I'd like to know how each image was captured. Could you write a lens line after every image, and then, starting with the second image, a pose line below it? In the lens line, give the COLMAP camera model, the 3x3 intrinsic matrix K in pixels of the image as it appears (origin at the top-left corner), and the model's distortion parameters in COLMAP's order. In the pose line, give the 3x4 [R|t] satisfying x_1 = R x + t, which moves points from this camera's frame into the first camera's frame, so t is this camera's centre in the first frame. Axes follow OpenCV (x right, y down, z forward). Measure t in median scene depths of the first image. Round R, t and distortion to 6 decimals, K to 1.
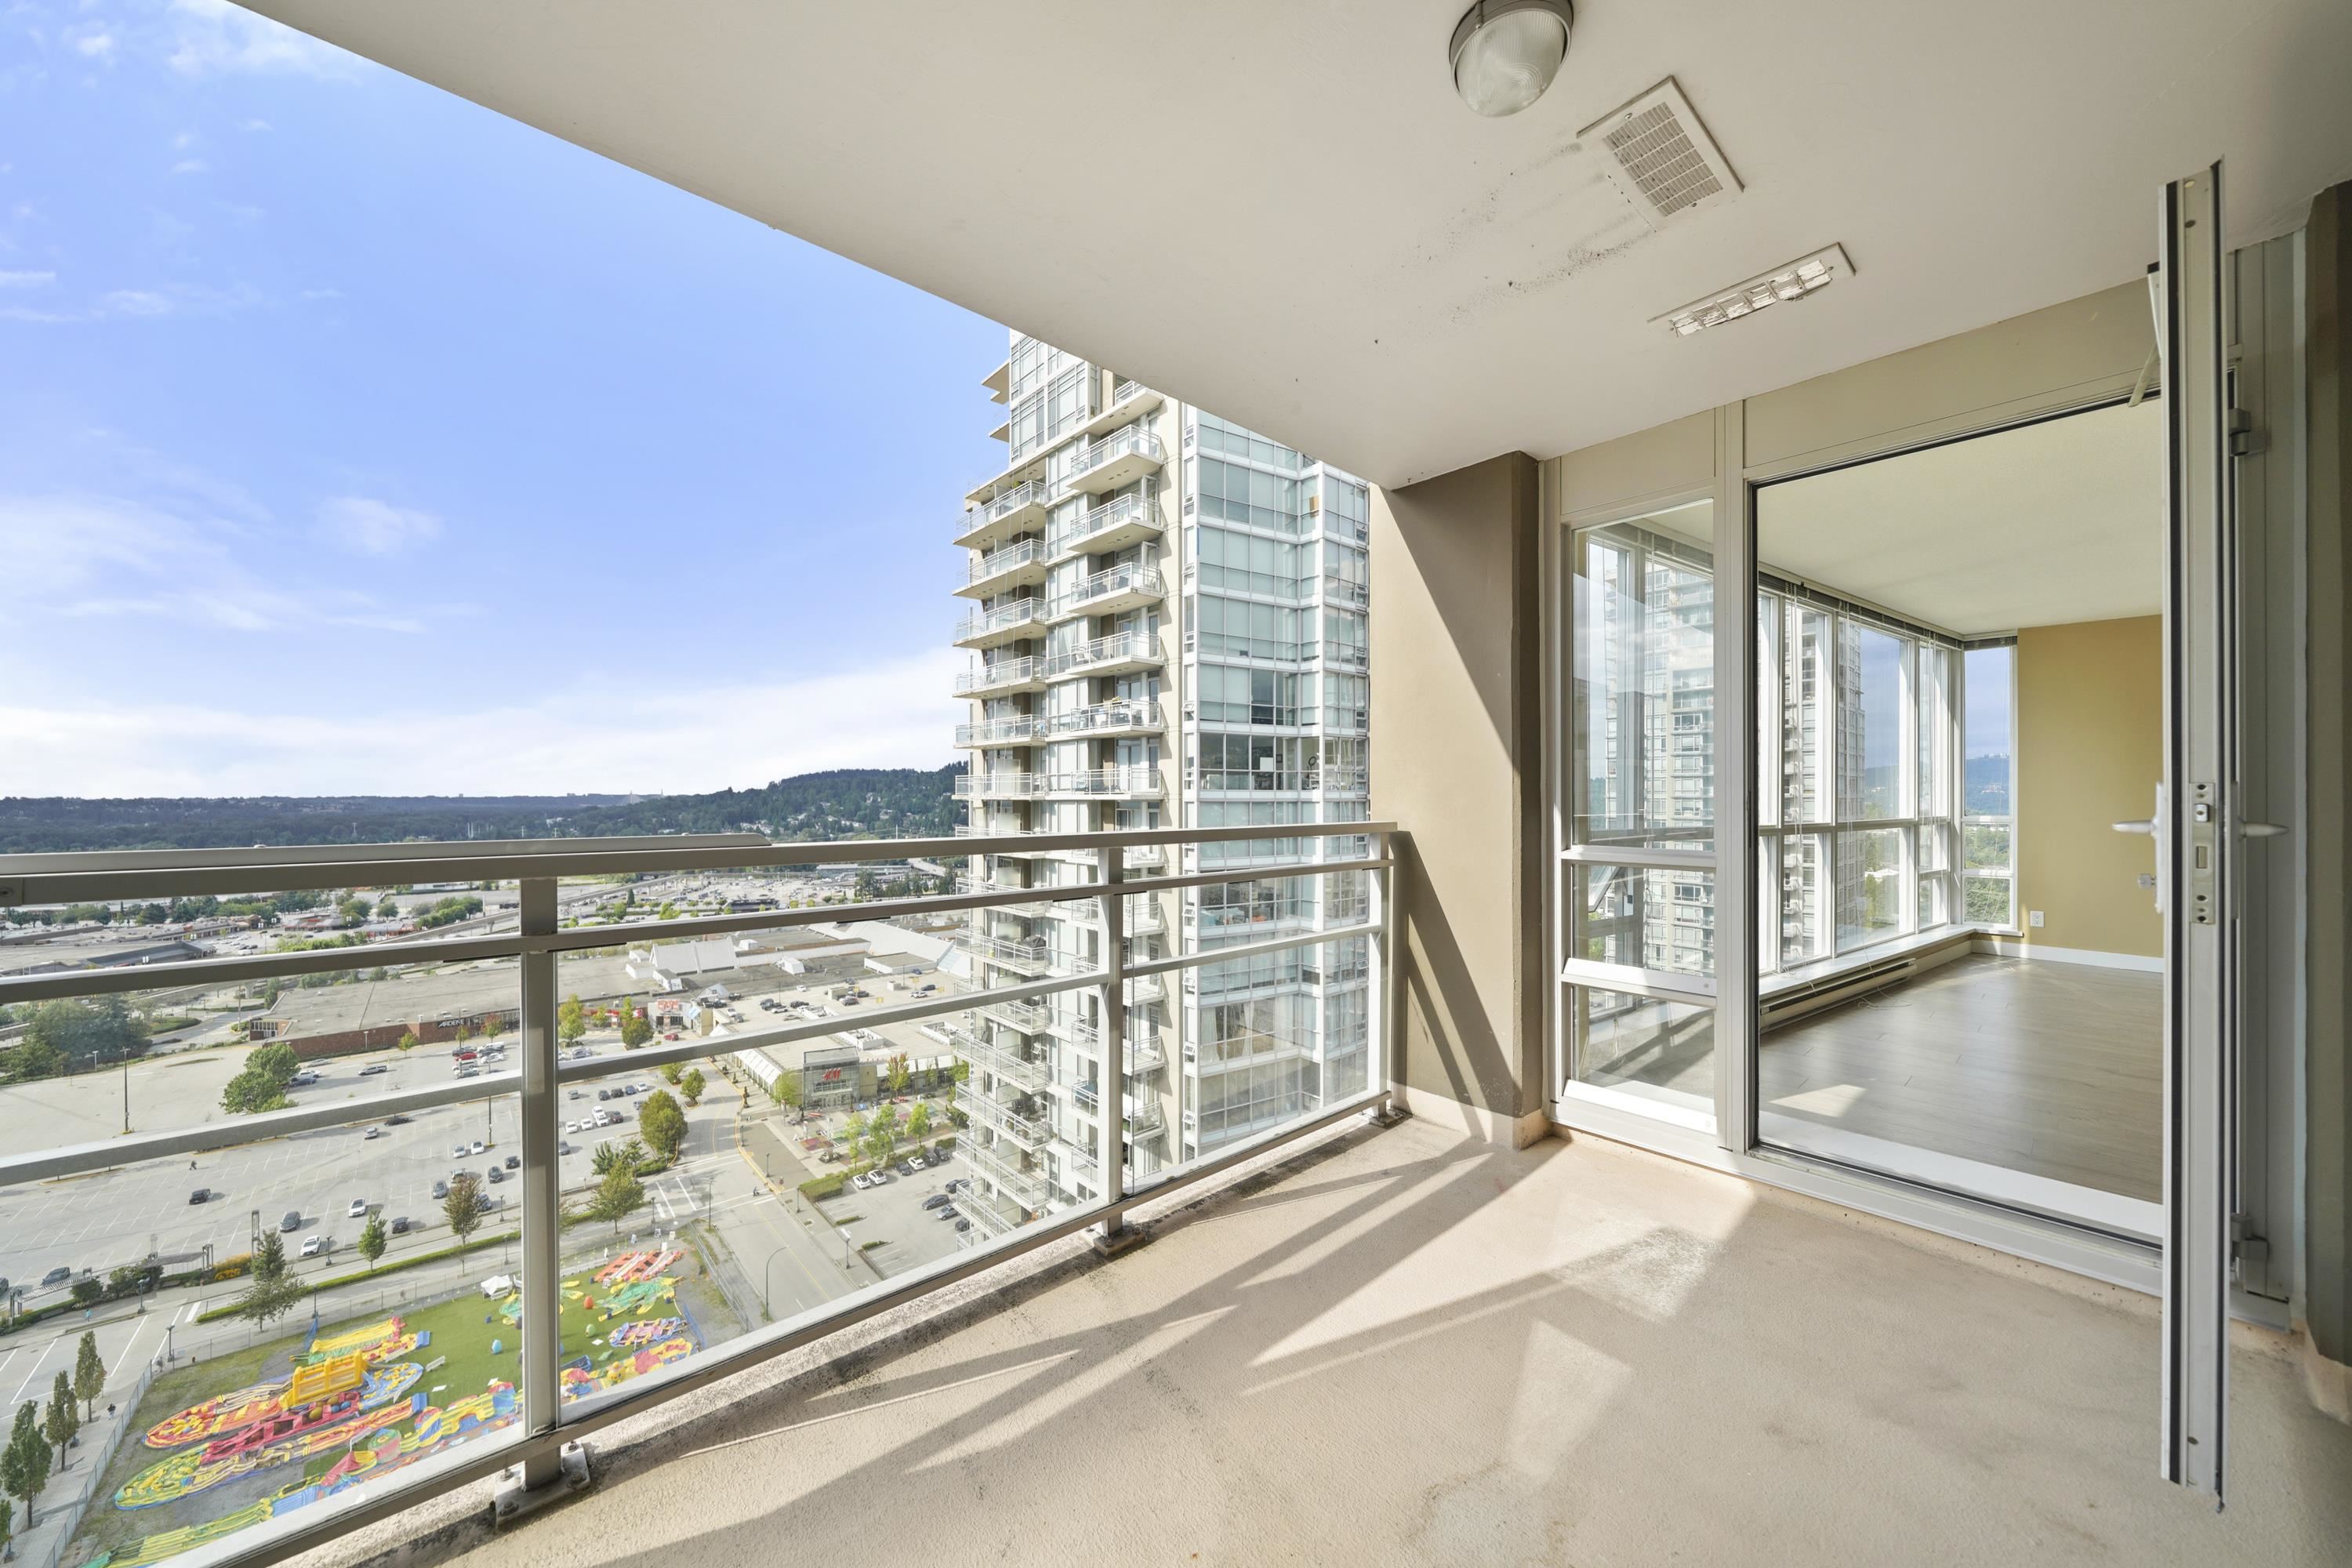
lens RADIAL K [[816.6, 0, 1201.6], [0, 816.6, 797.2], [0, 0, 1]] dist [-0.012389, 0.000763]
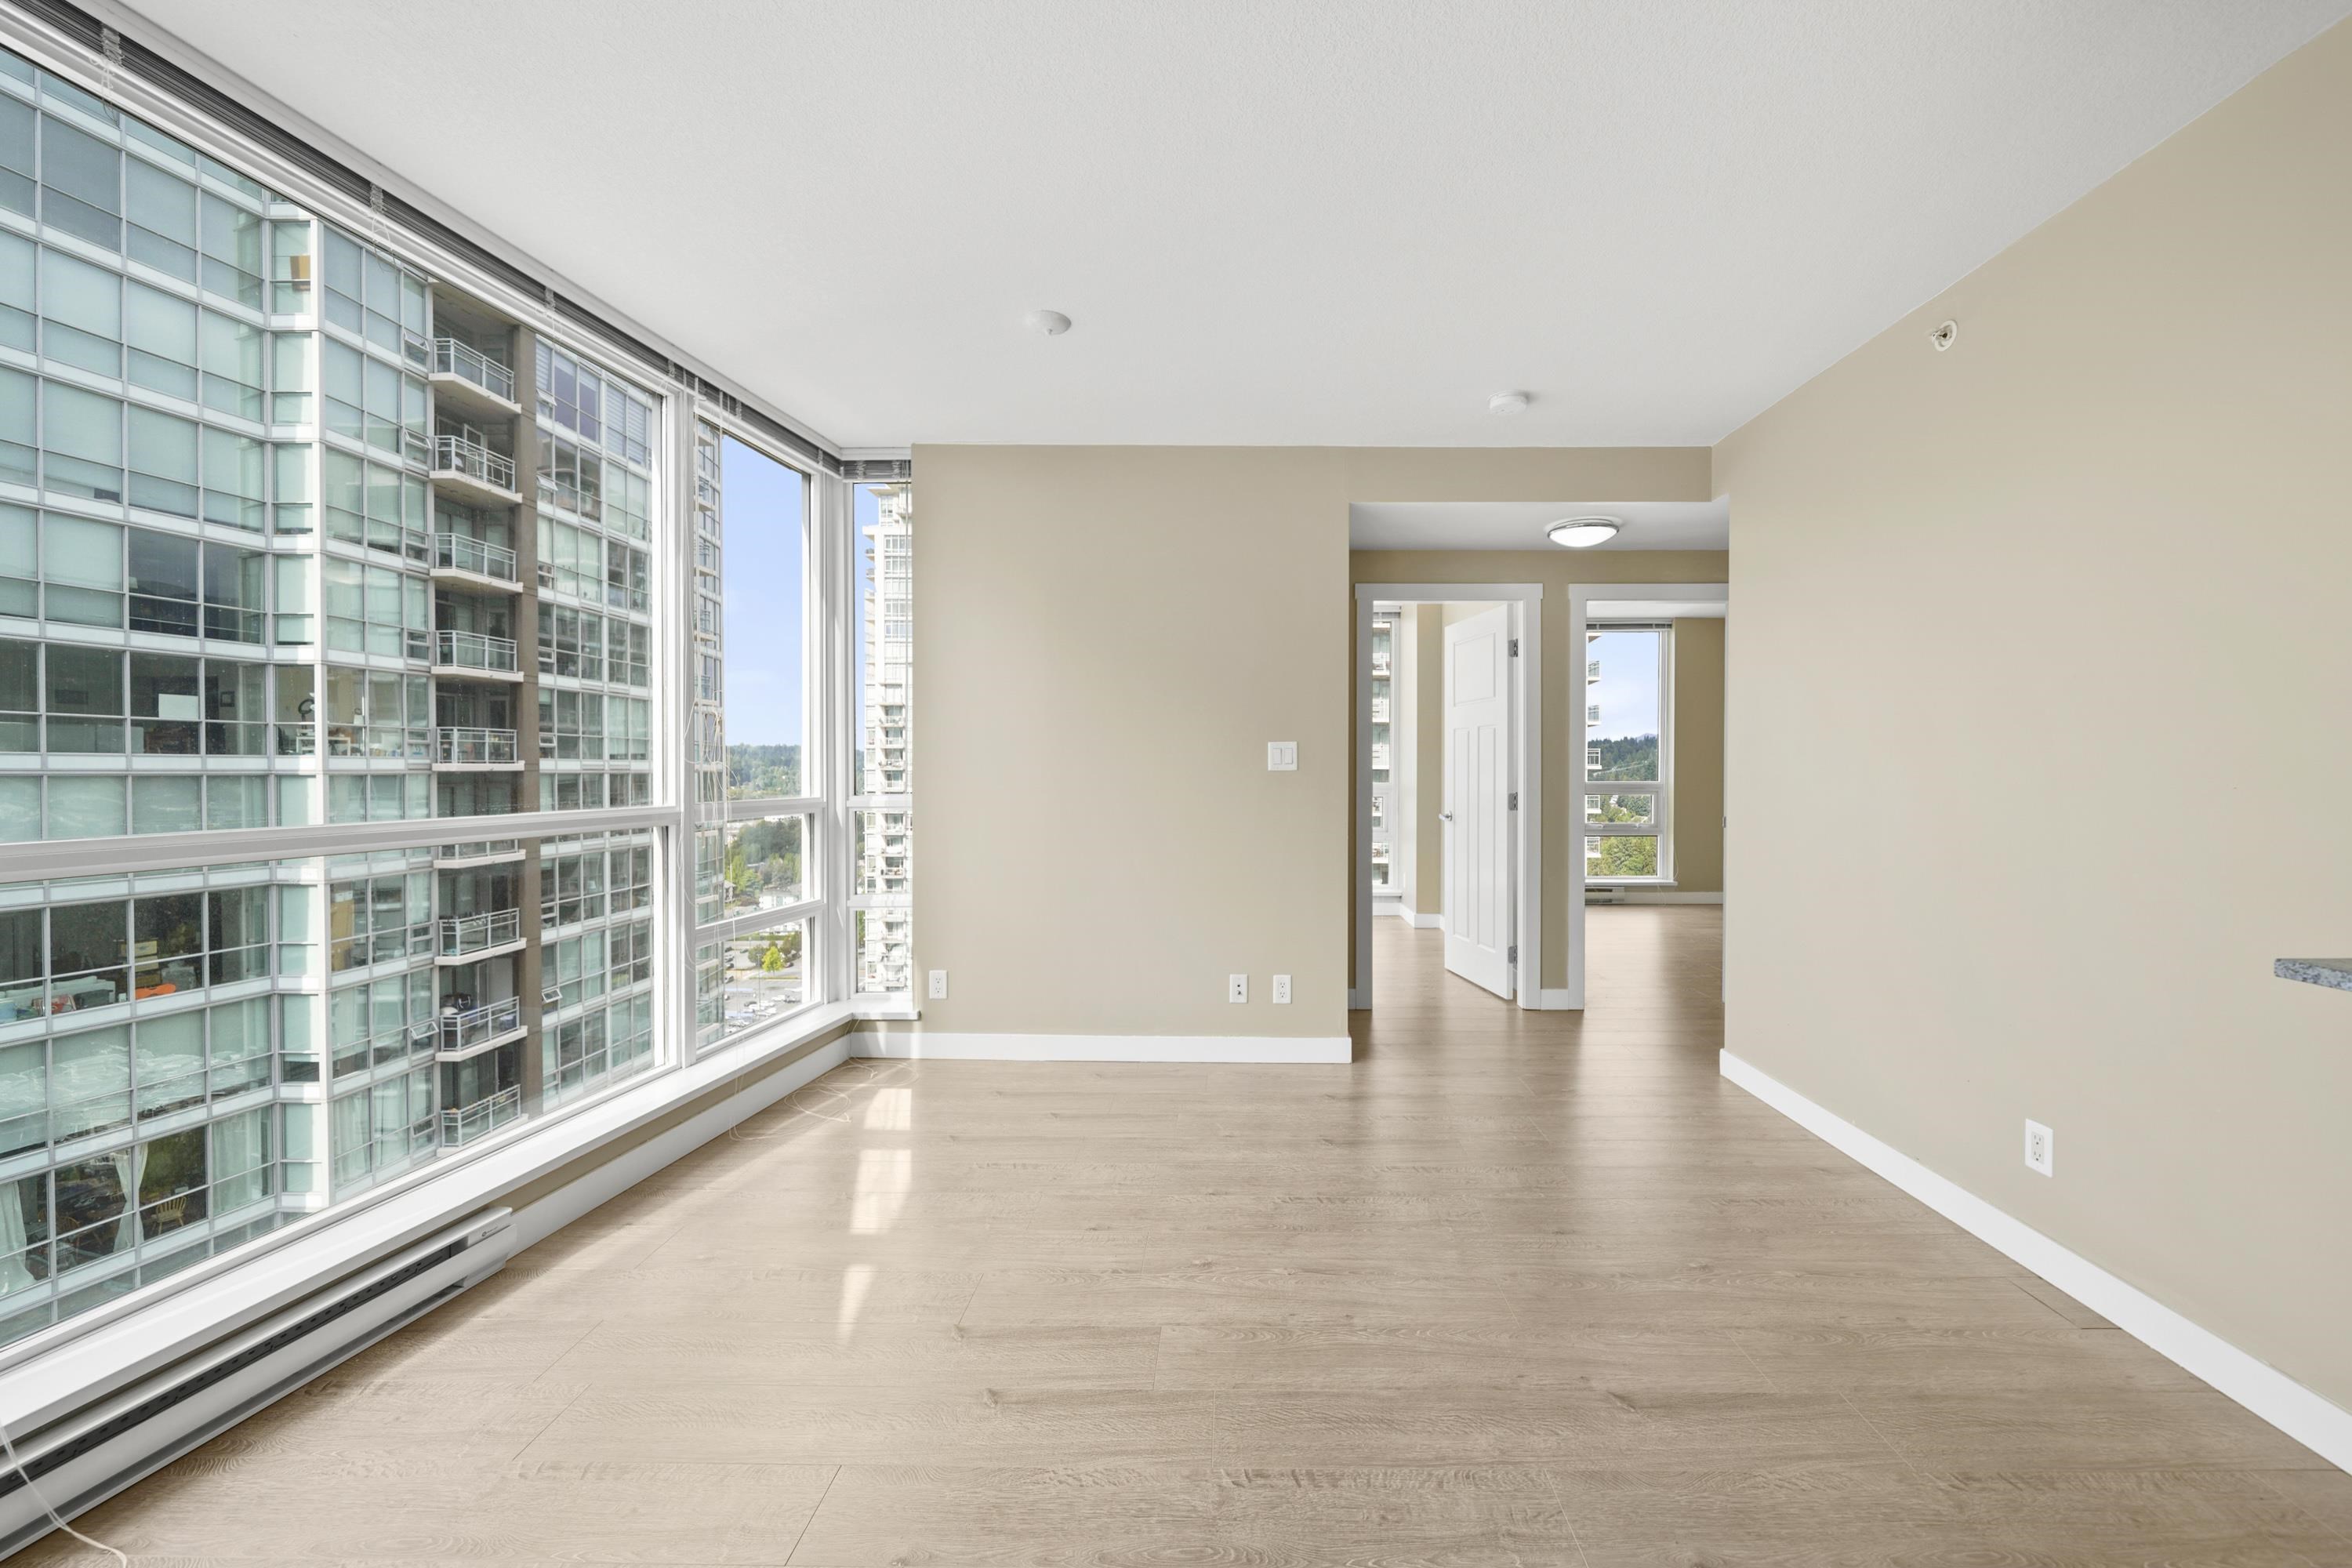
lens RADIAL K [[902.3, 0, 1225.8], [0, 902.3, 777.5], [0, 0, 1]] dist [-0.004983, 0.000976]
pose [[0.684425, -0.007291, 0.729047, 0.092509], [-0.001163, 0.999938, 0.011091, -0.000455], [-0.729082, -0.008439, 0.684374, 0.053695]]
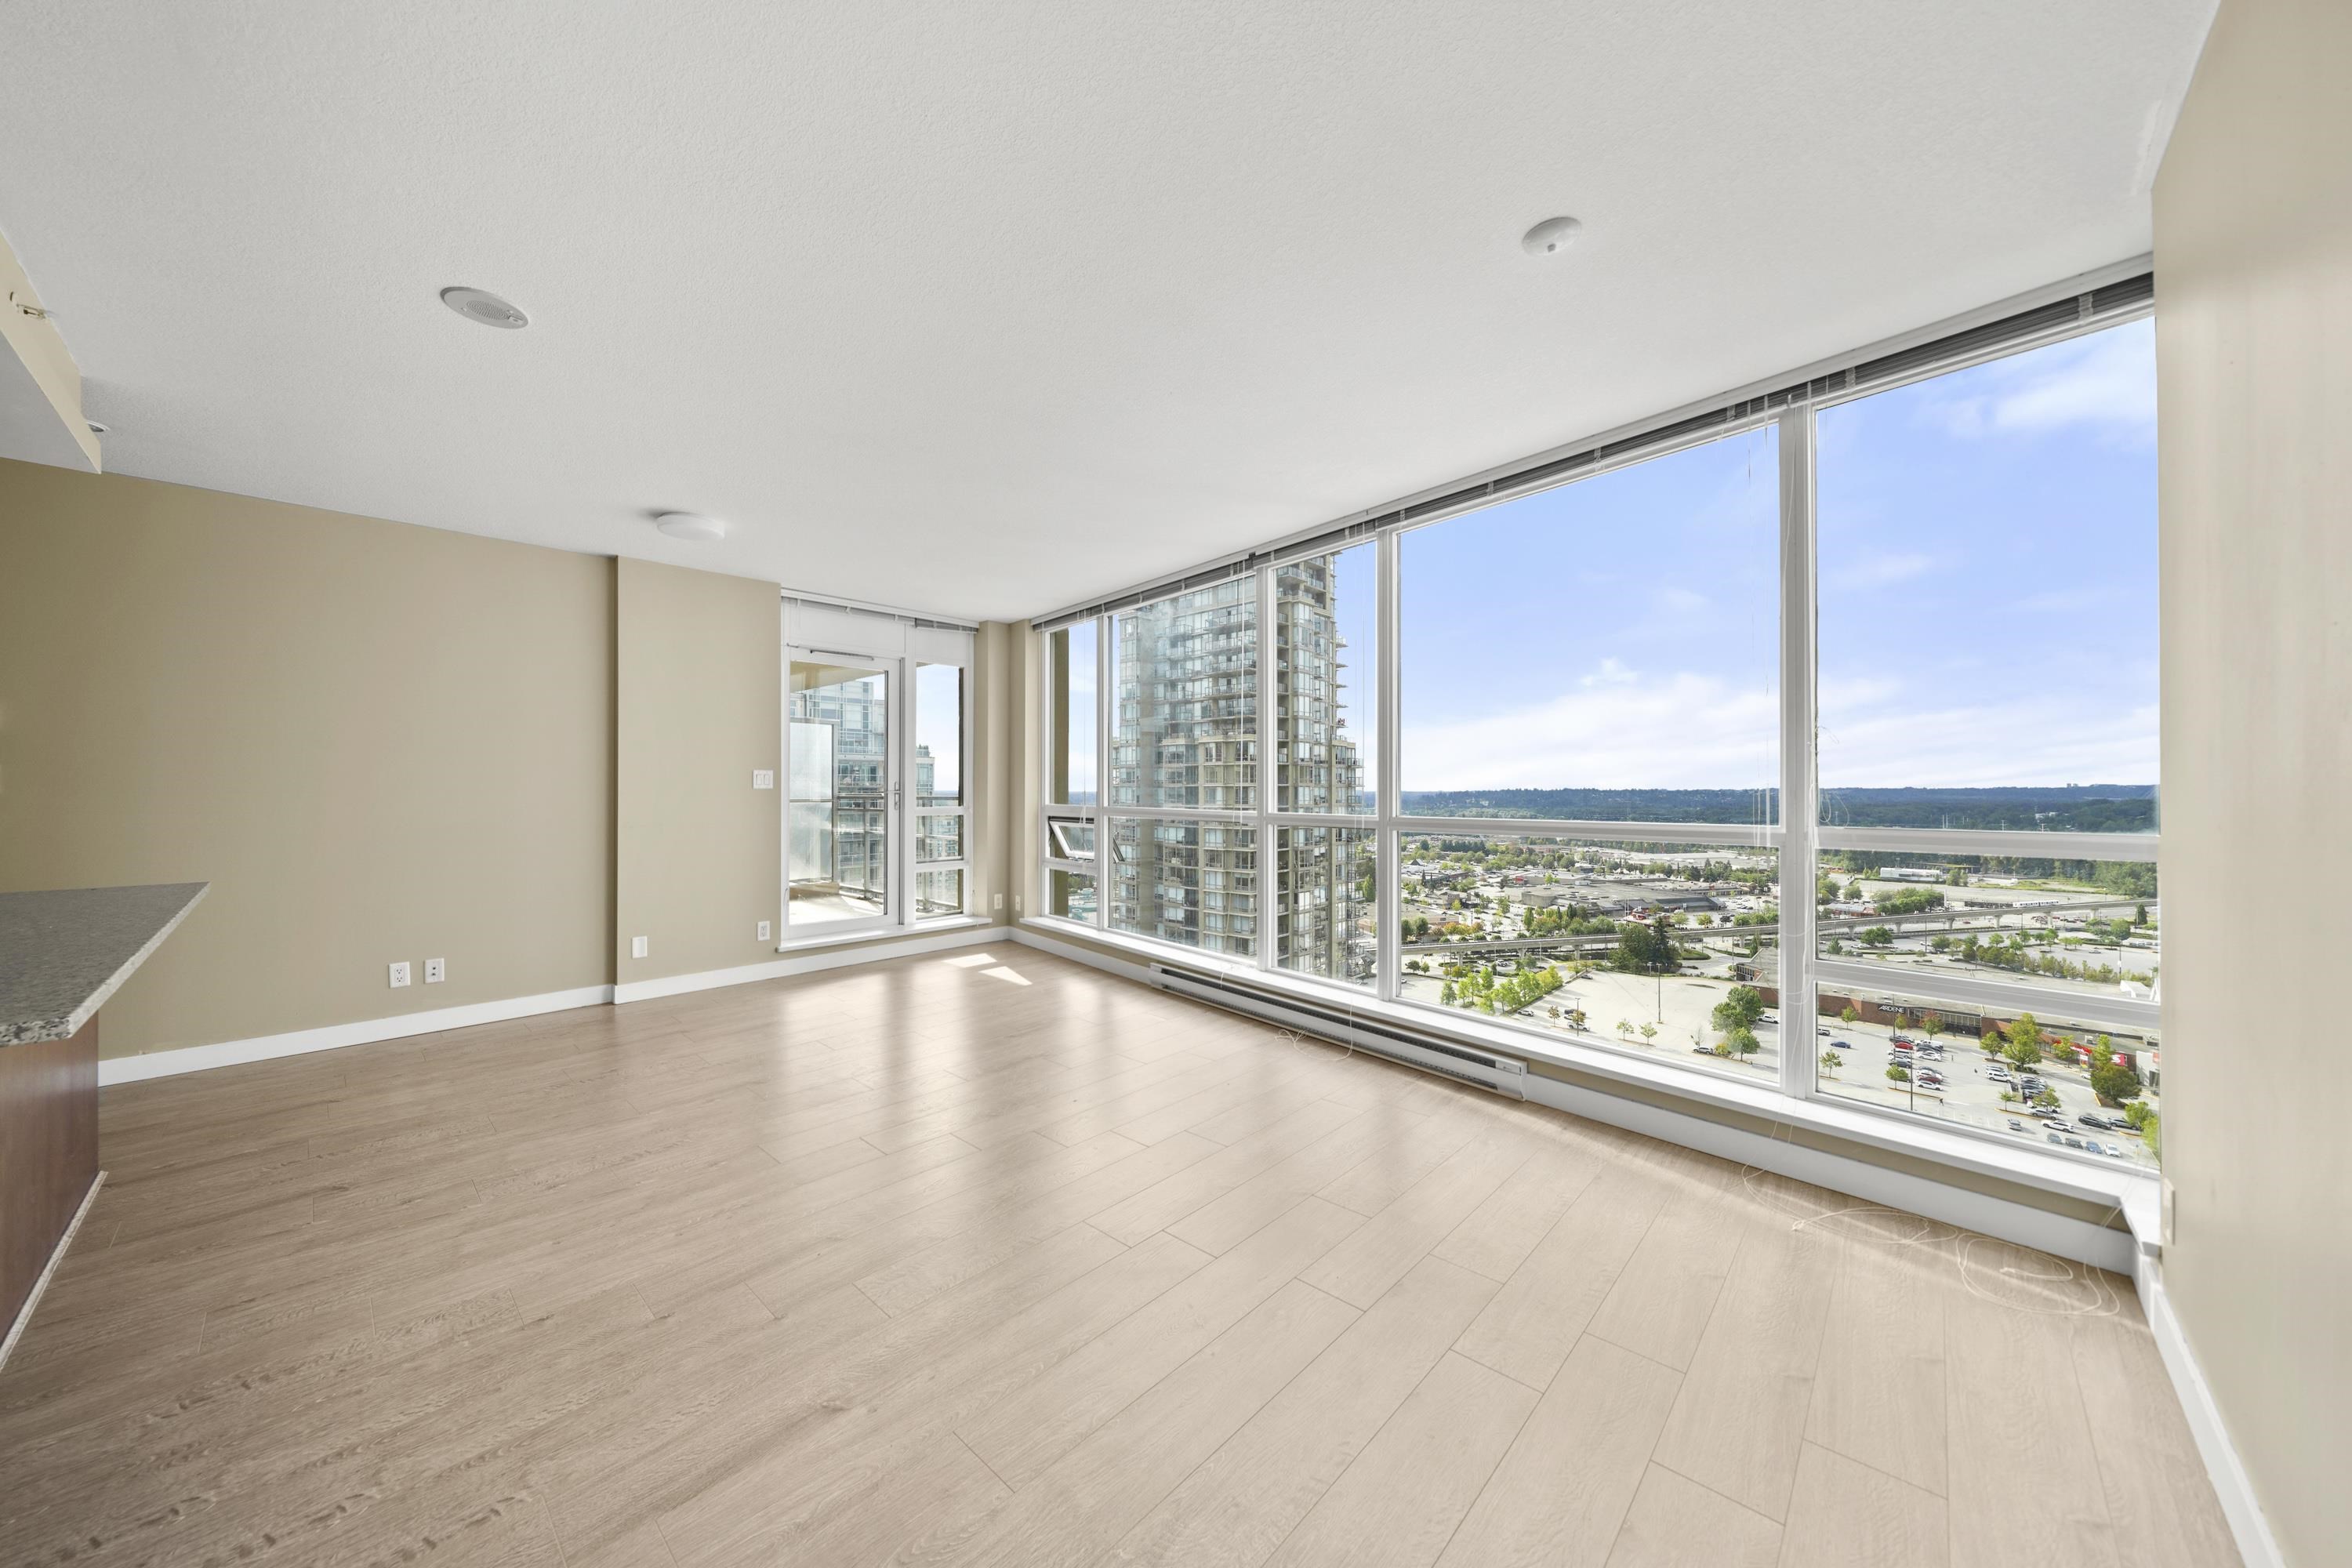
lens RADIAL K [[816.6, 0, 1174.1], [0, 816.6, 781.8], [0, 0, 1]] dist [-0.012389, 0.000763]
pose [[0.078266, -0.007947, -0.996901, 0.170422], [-0.000002, 0.999968, -0.007972, -0.000551], [0.996933, 0.000626, 0.078264, 0.080030]]
